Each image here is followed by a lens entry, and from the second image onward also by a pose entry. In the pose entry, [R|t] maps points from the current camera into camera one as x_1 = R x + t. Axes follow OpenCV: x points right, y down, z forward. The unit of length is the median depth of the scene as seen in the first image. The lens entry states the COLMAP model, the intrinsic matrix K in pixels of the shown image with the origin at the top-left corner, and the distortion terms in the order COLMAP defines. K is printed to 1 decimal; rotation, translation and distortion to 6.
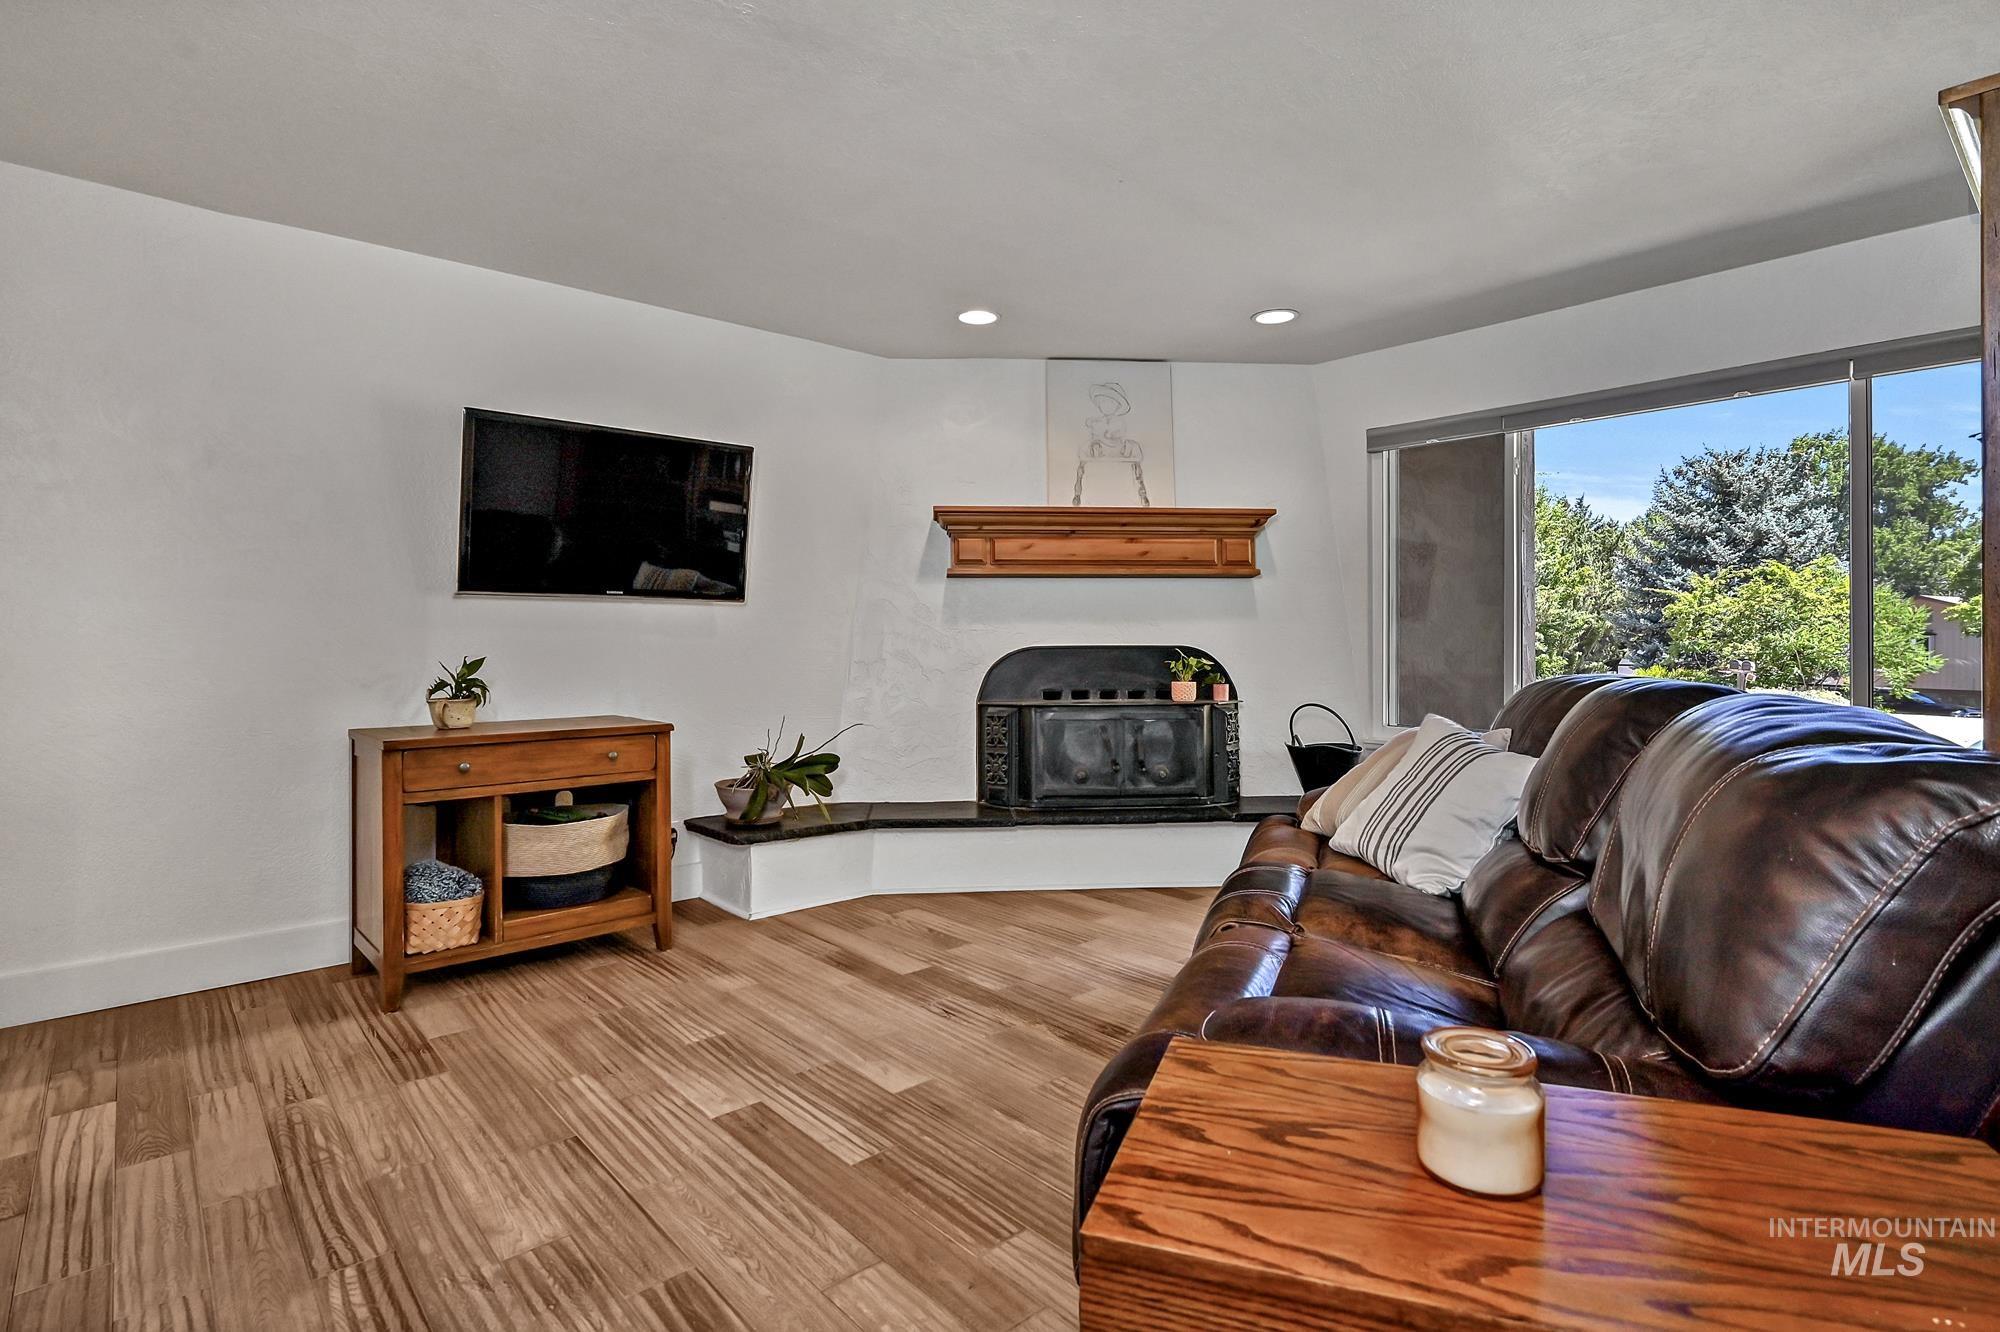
lens RADIAL K [[969.4, 0, 996.2], [0, 969.4, 650.7], [0, 0, 1]] dist [-0.004989, -0.000342]
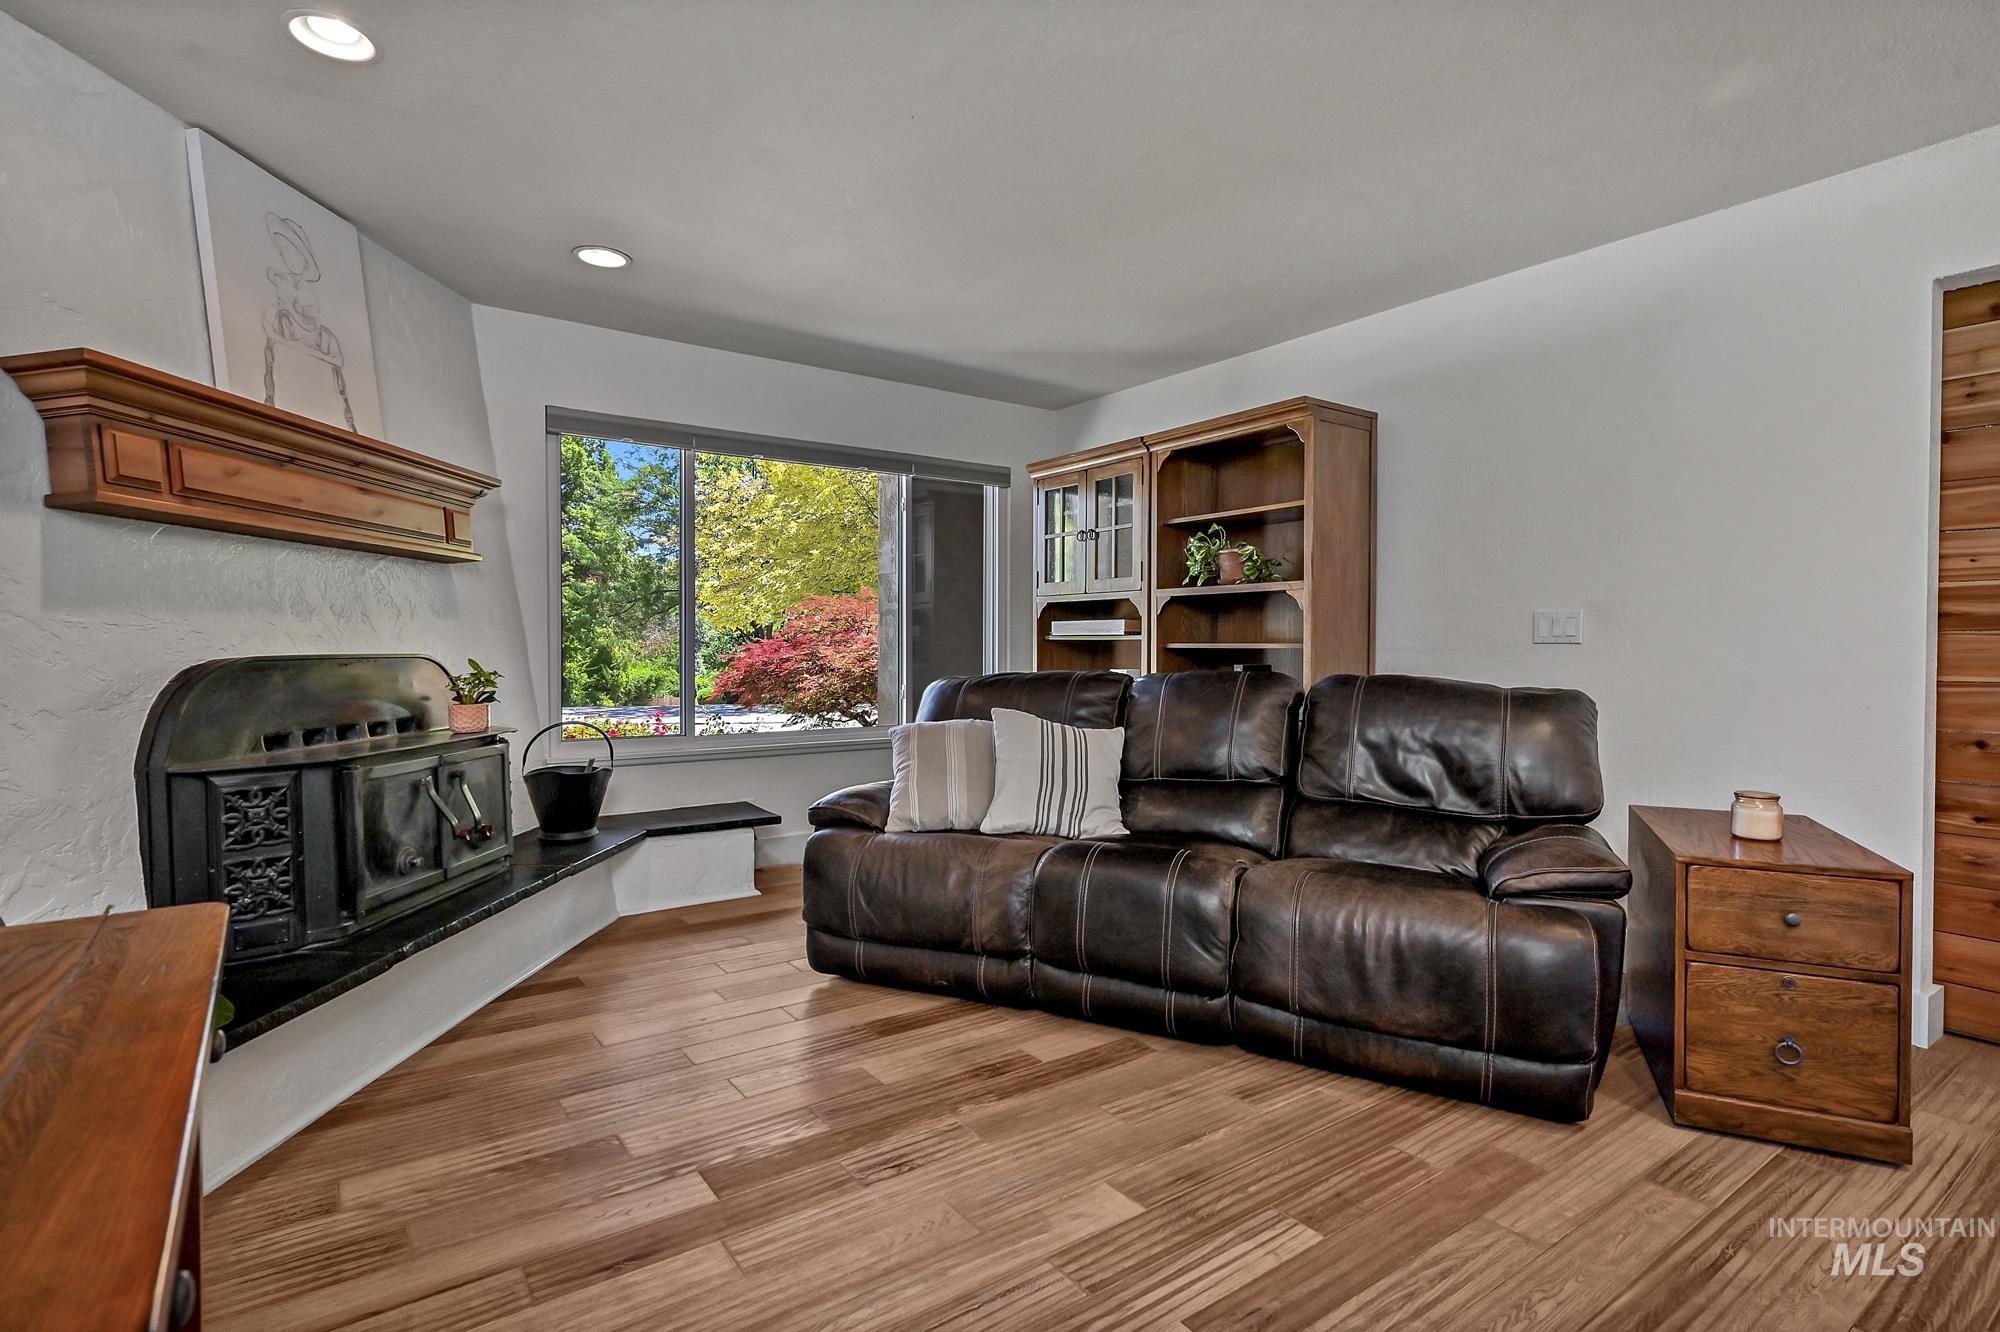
lens RADIAL K [[969.4, 0, 996.3], [0, 969.4, 668.4], [0, 0, 1]] dist [-0.004989, -0.000342]
pose [[0.115034, -0.019150, 0.993177, -0.794002], [0.010911, 0.999778, 0.018013, -0.005033], [-0.993302, 0.008764, 0.115217, 0.900318]]
